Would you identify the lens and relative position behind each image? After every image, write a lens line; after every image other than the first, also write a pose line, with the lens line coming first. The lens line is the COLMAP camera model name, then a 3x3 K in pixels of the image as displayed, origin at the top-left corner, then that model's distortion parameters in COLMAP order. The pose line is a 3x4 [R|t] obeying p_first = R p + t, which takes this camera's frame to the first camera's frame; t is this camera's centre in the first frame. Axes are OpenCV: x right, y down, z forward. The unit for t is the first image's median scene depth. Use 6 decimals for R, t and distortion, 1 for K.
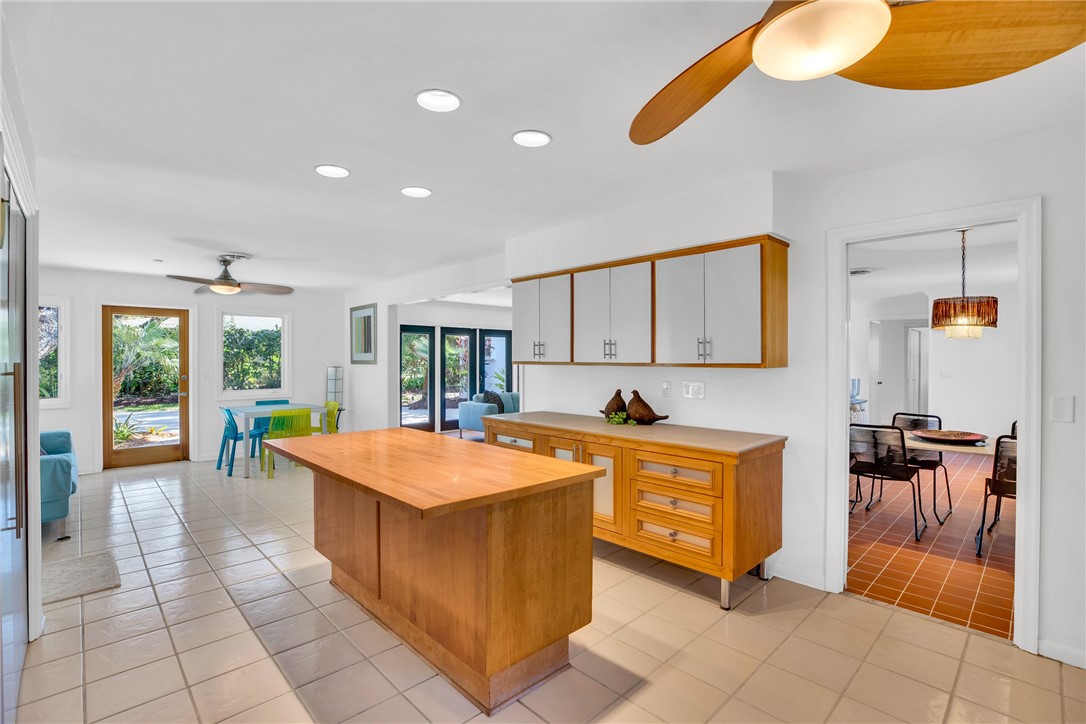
lens RADIAL K [[498.3, 0, 540.7], [0, 498.3, 360.0], [0, 0, 1]] dist [-0.039362, 0.010661]
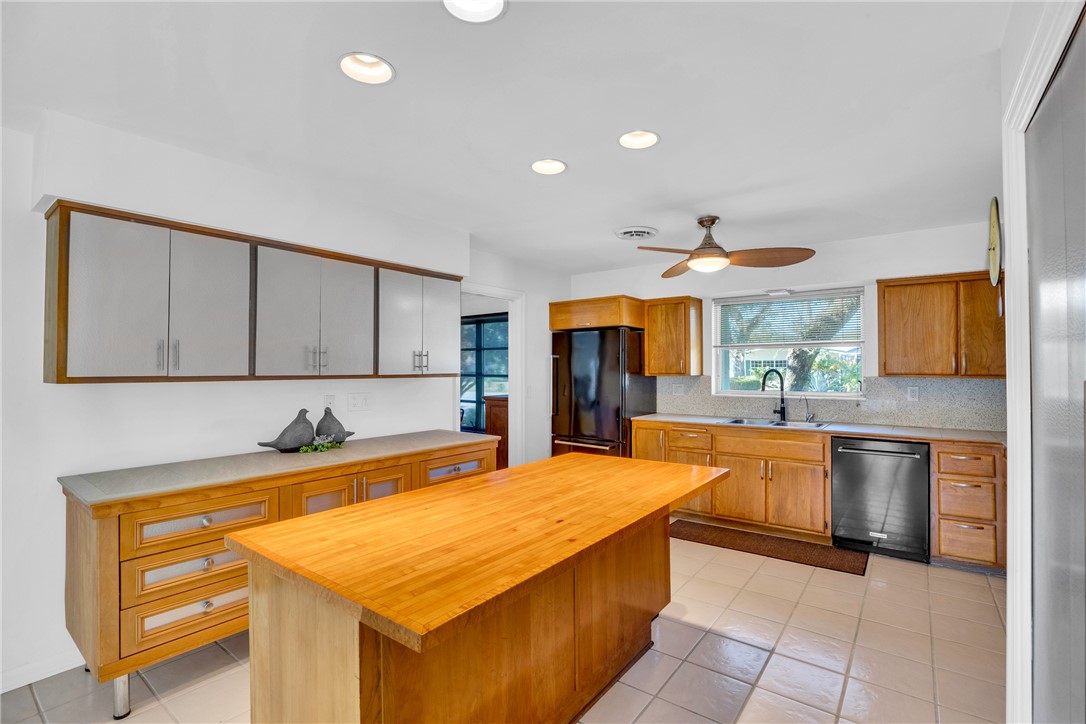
lens RADIAL K [[498.3, 0, 550.3], [0, 498.3, 359.5], [0, 0, 1]] dist [-0.039362, 0.010661]
pose [[-0.190407, 0.017075, 0.981557, -0.727791], [0.004264, 0.999854, -0.016566, -0.005362], [-0.981696, 0.001031, -0.190452, 0.813295]]
